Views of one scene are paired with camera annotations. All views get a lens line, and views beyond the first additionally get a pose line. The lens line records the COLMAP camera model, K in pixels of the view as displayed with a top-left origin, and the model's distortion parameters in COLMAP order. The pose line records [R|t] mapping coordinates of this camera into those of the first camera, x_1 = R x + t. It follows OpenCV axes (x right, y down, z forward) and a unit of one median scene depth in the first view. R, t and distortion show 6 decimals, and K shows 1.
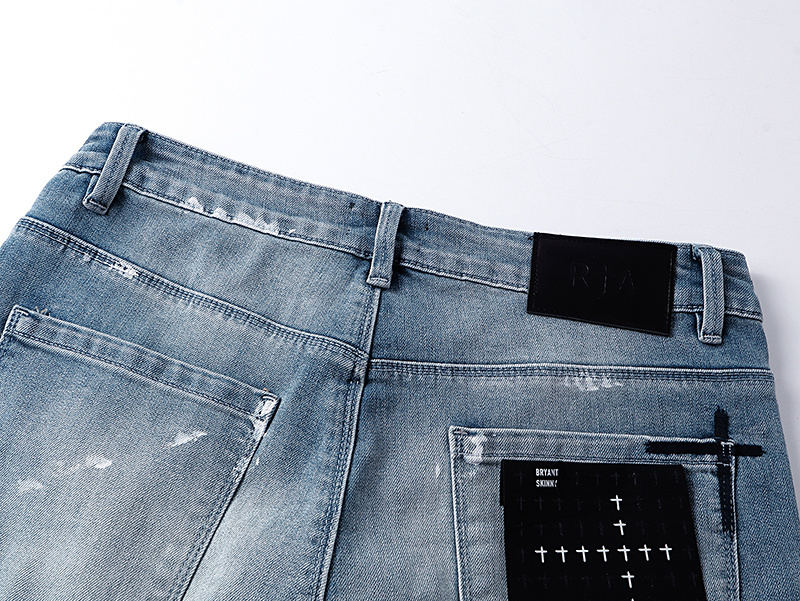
lens RADIAL K [[781.4, 0, 400.0], [0, 781.4, 300.5], [0, 0, 1]] dist [0.057499, -0.169616]
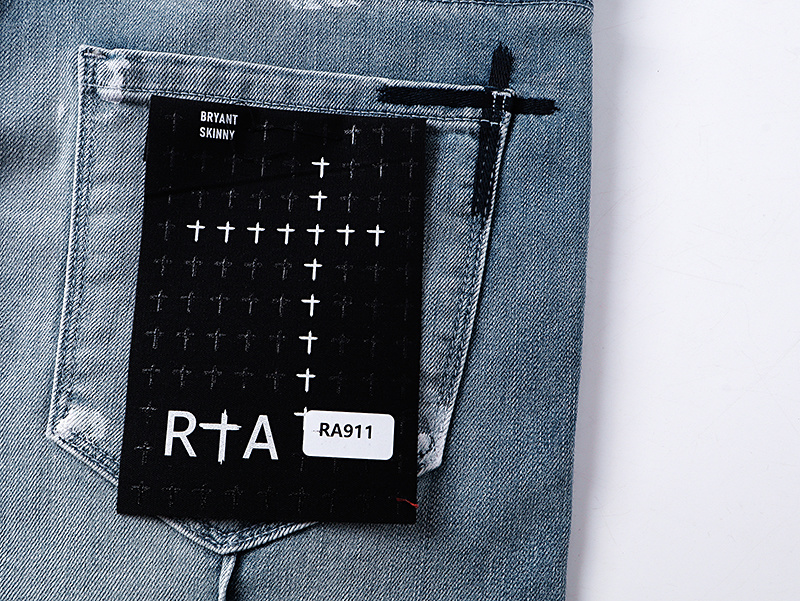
lens RADIAL K [[781.4, 0, 400.0], [0, 781.4, 300.5], [0, 0, 1]] dist [0.057499, -0.169616]
pose [[0.998548, 0.045010, -0.029609, 0.367855], [-0.037147, 0.973252, 0.226715, 0.211302], [0.039022, -0.225286, 0.973511, 0.309516]]
